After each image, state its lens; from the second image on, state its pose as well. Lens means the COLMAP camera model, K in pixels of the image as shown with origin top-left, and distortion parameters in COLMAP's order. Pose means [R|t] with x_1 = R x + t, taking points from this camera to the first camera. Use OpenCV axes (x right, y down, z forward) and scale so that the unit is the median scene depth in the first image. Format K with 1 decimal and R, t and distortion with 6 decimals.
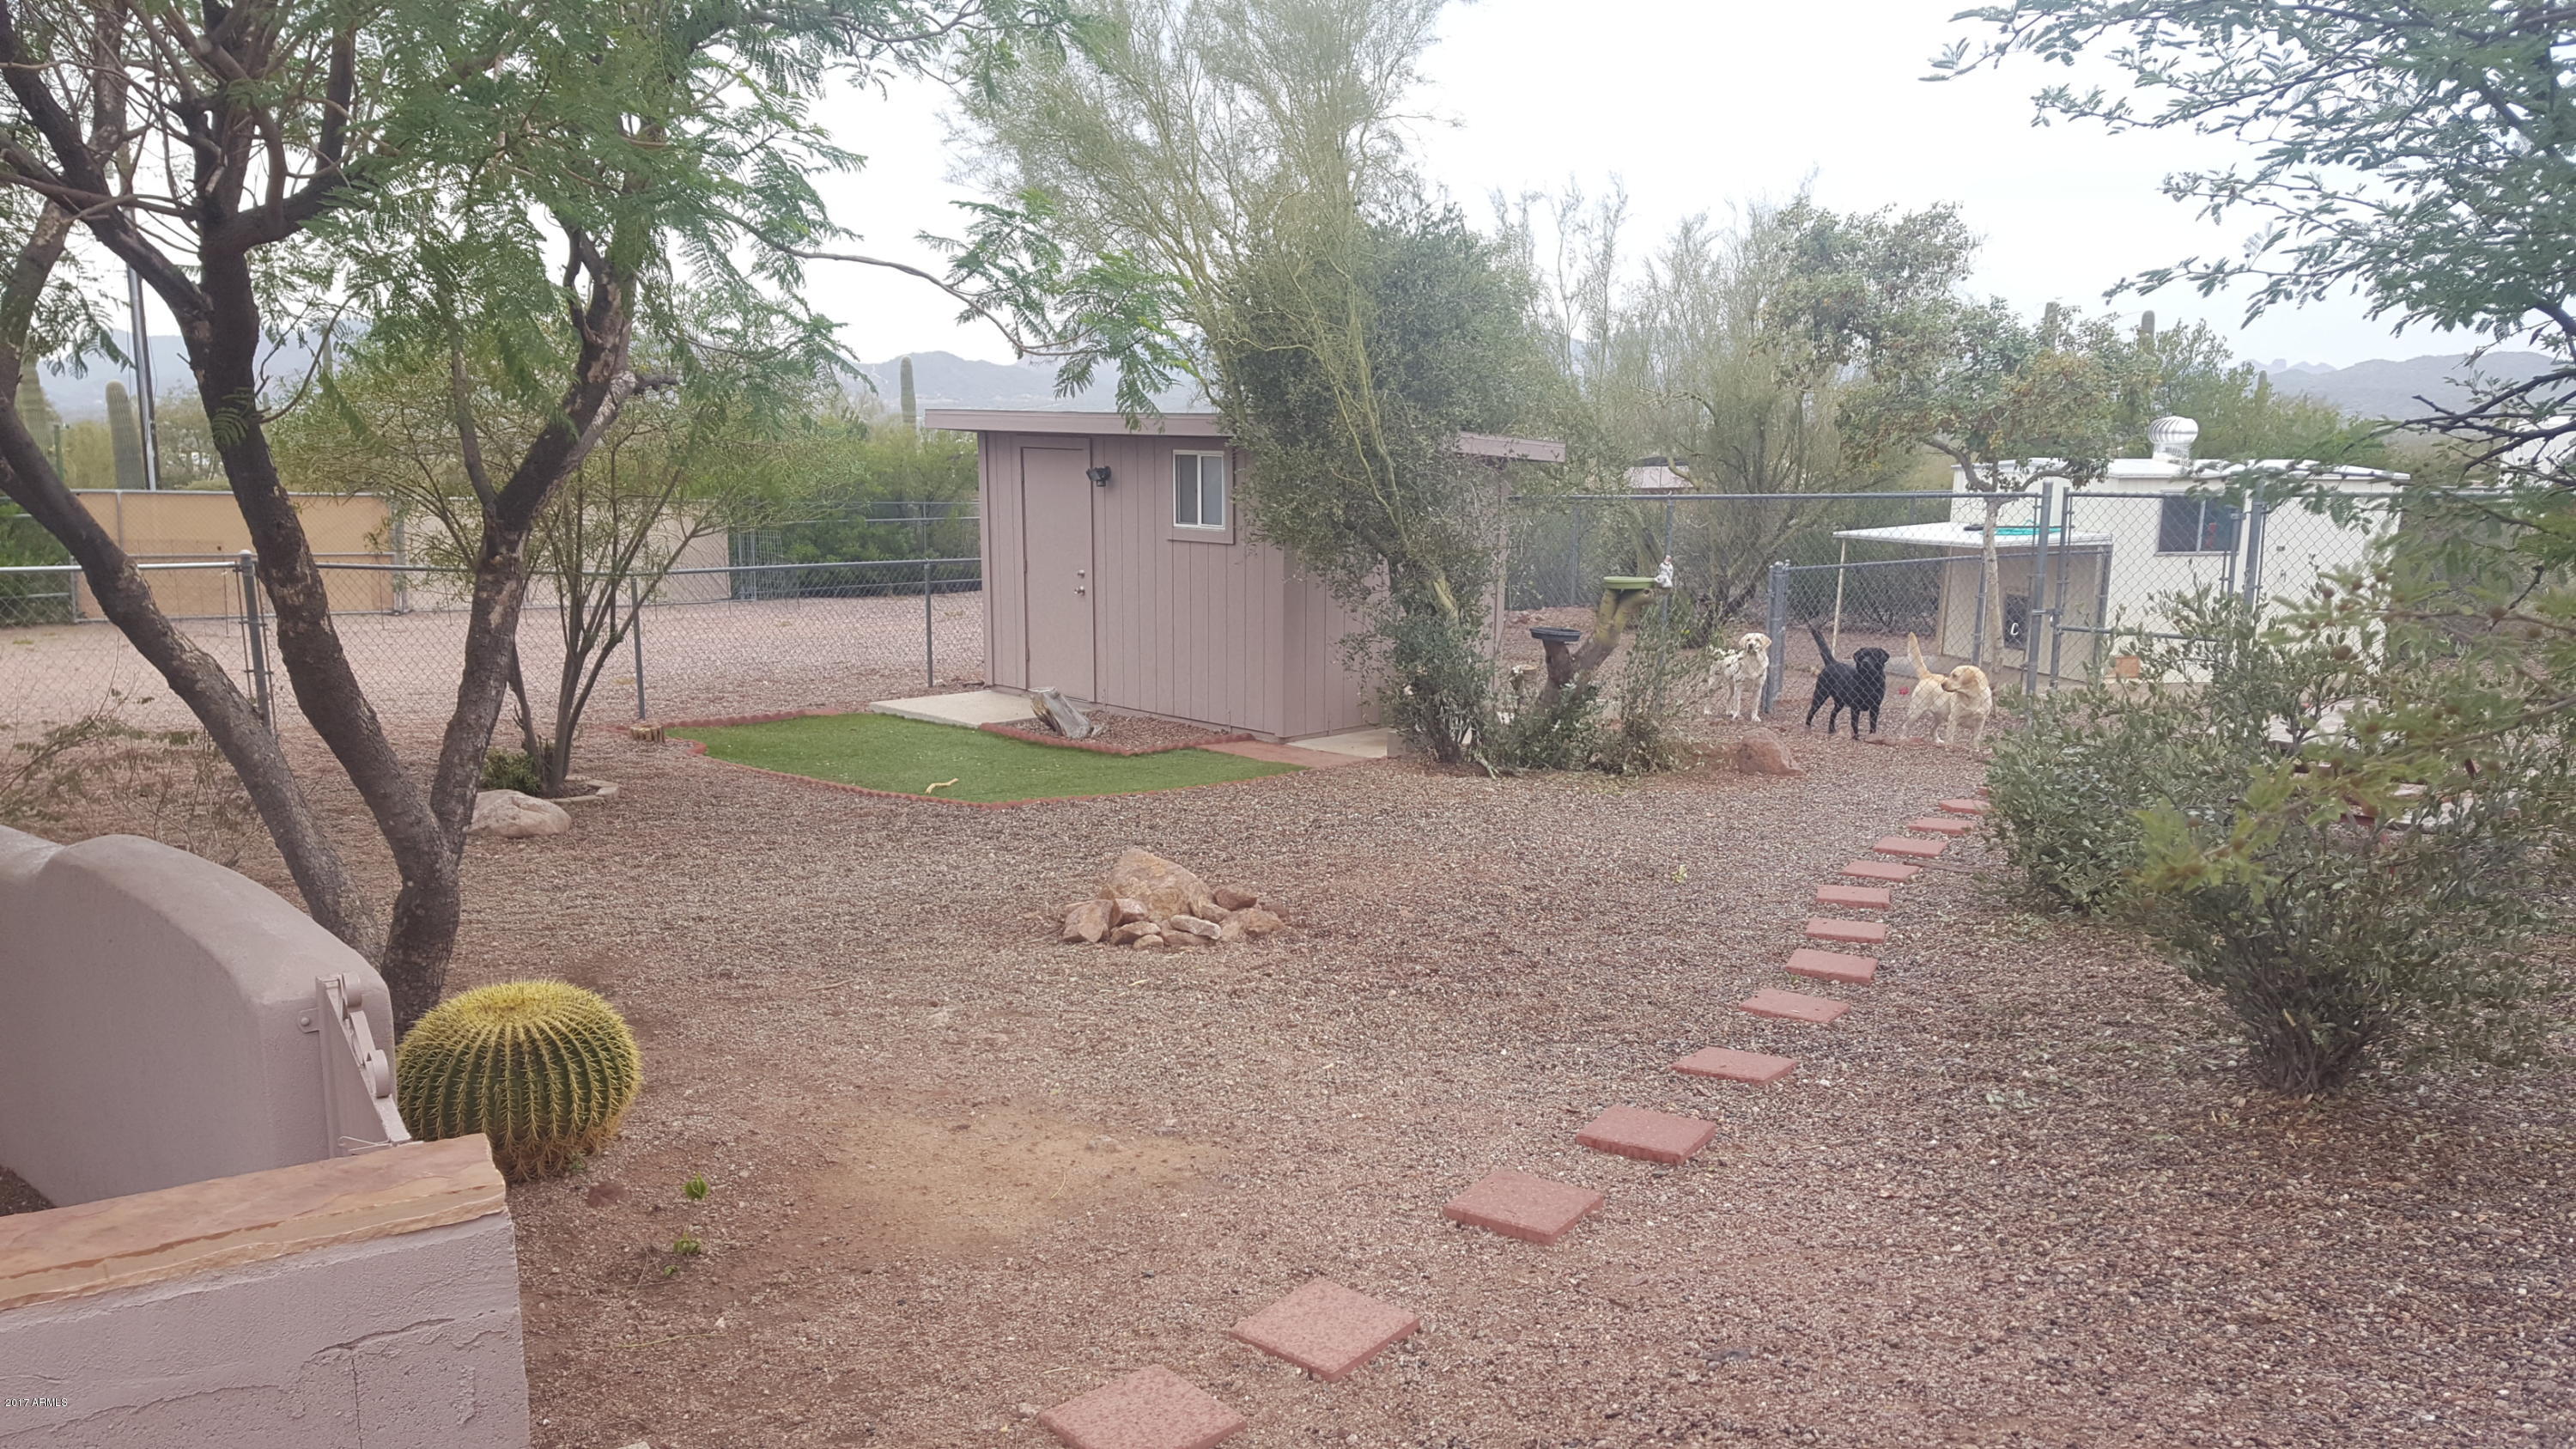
lens RADIAL K [[1933.7, 0, 1287.7], [0, 1933.7, 812.0], [0, 0, 1]] dist [0.176930, -0.335142]
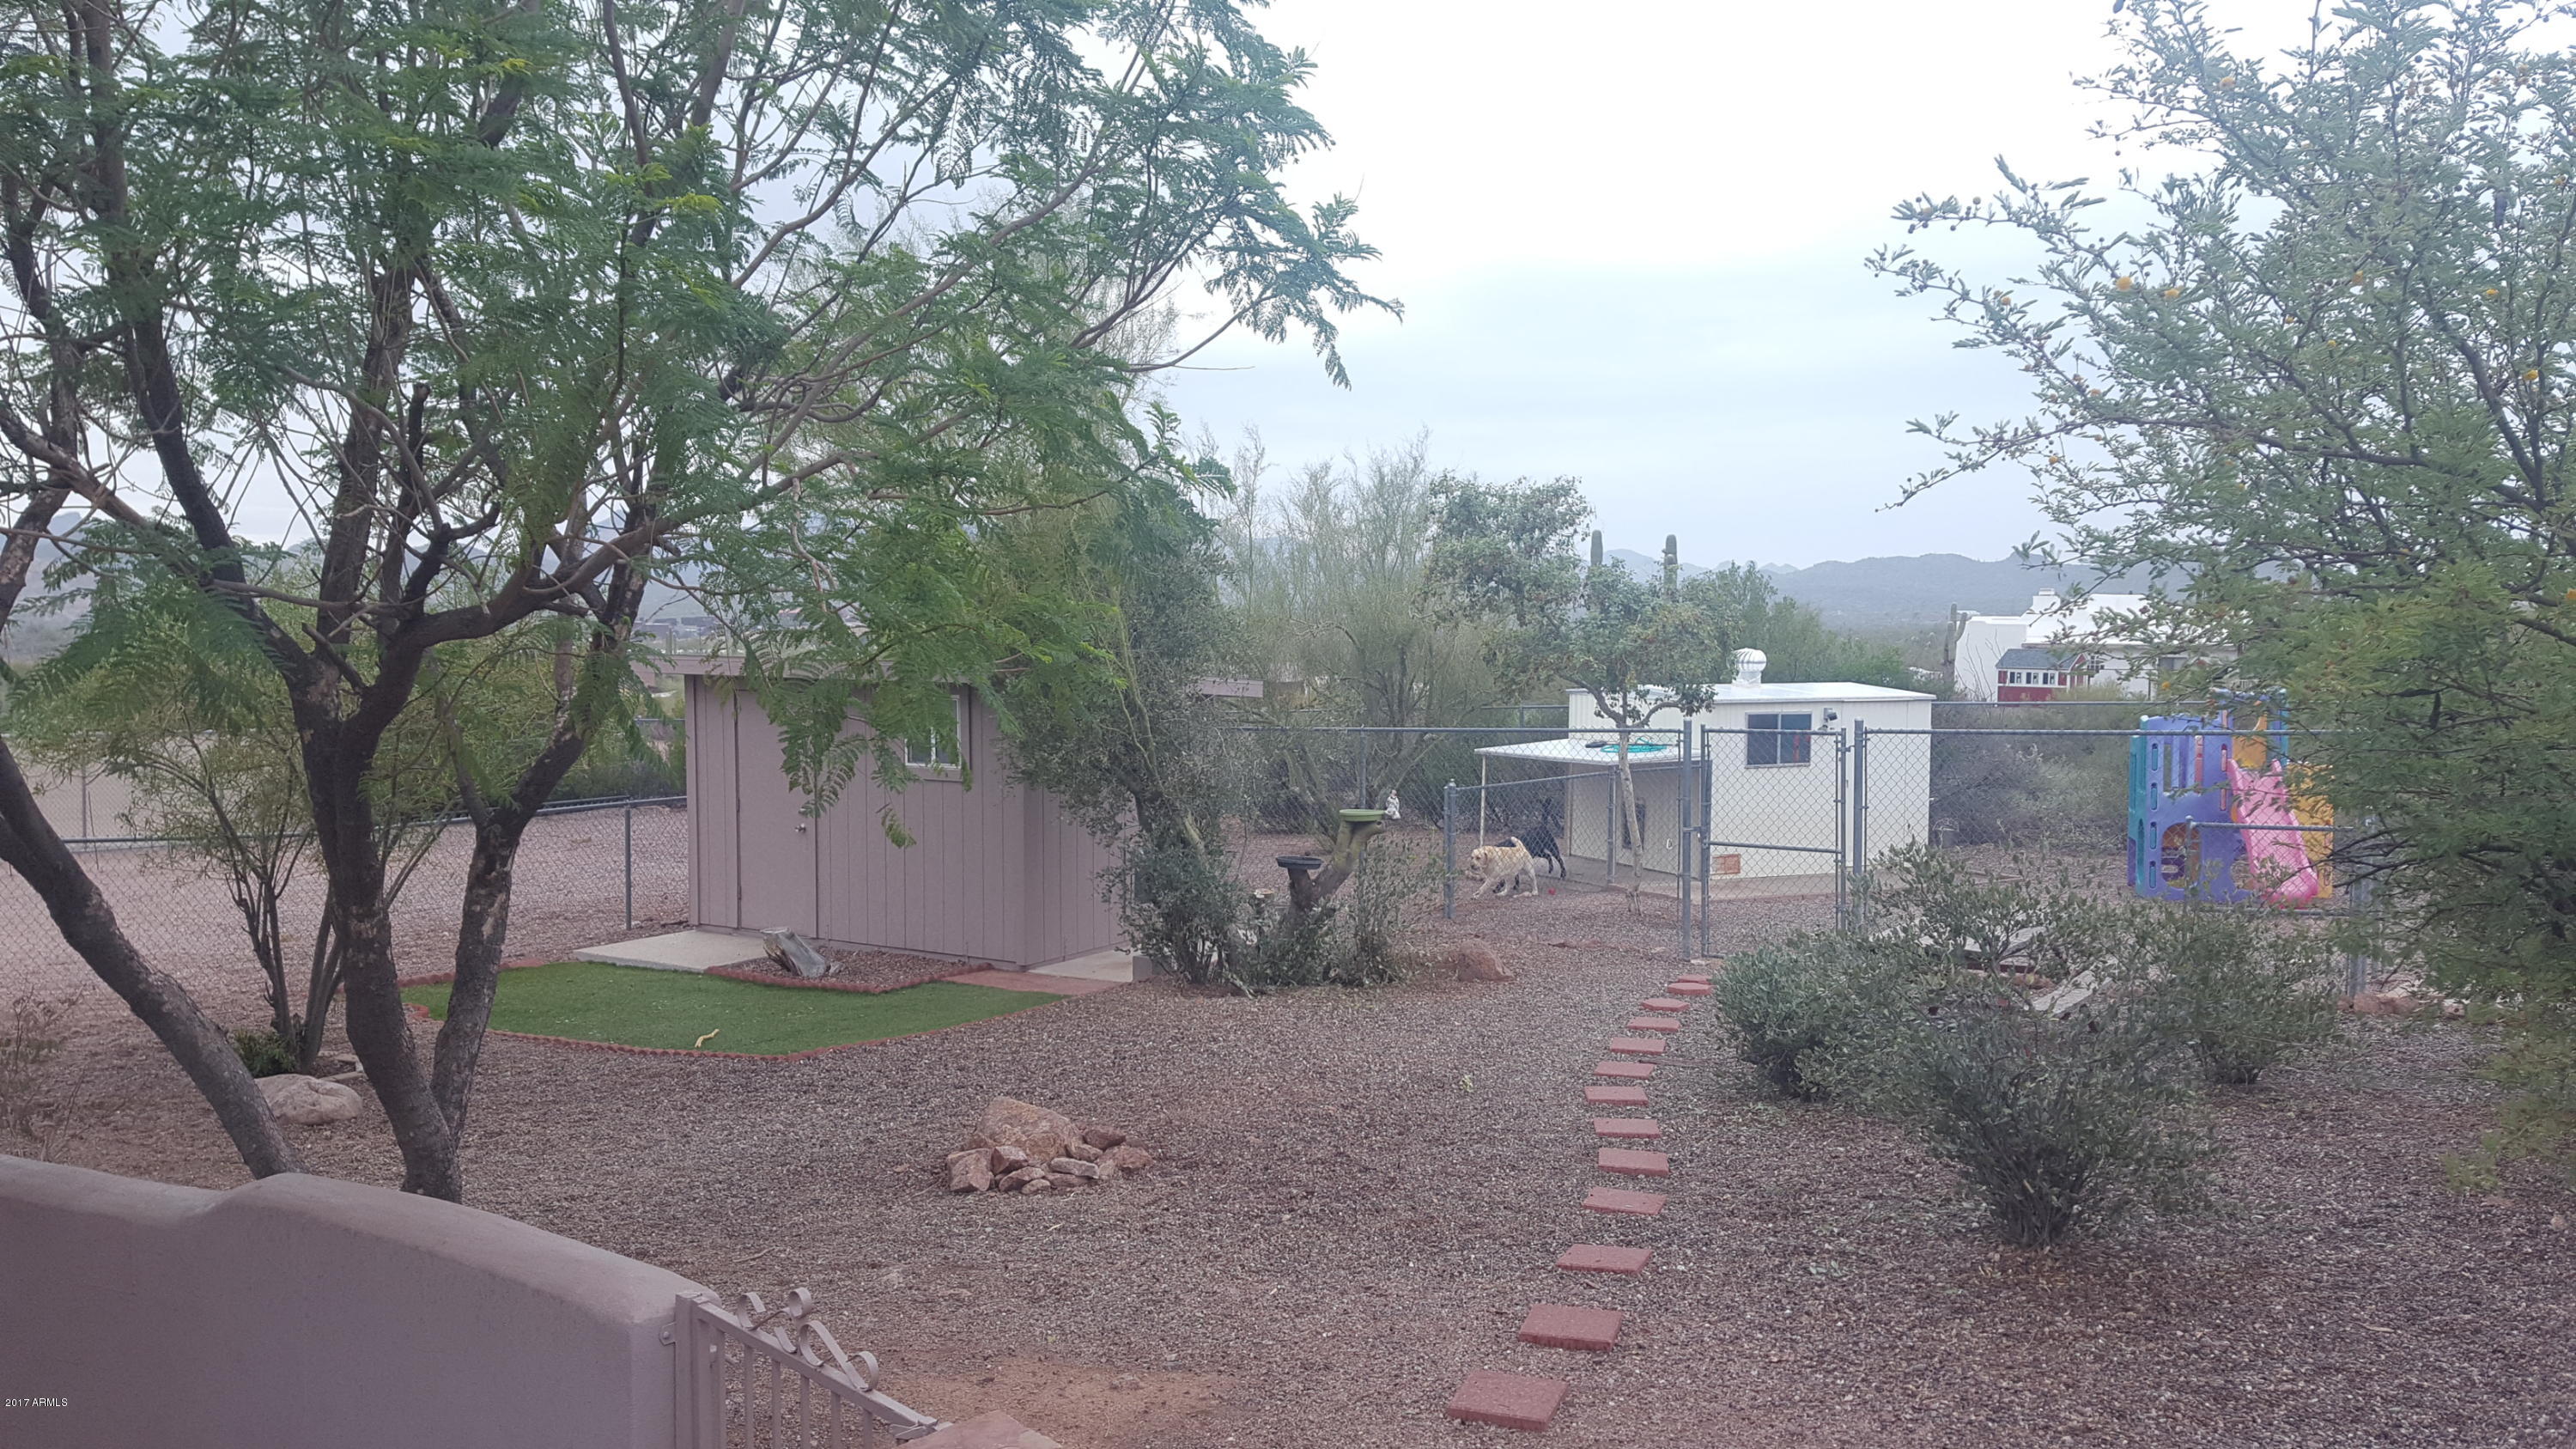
lens RADIAL K [[1980.4, 0, 1295.5], [0, 1980.4, 713.0], [0, 0, 1]] dist [0.171186, -0.334212]
pose [[0.970392, -0.020009, 0.240704, -0.179410], [0.053579, 0.989567, -0.133744, -0.033648], [-0.235516, 0.142680, 0.961340, -0.127227]]
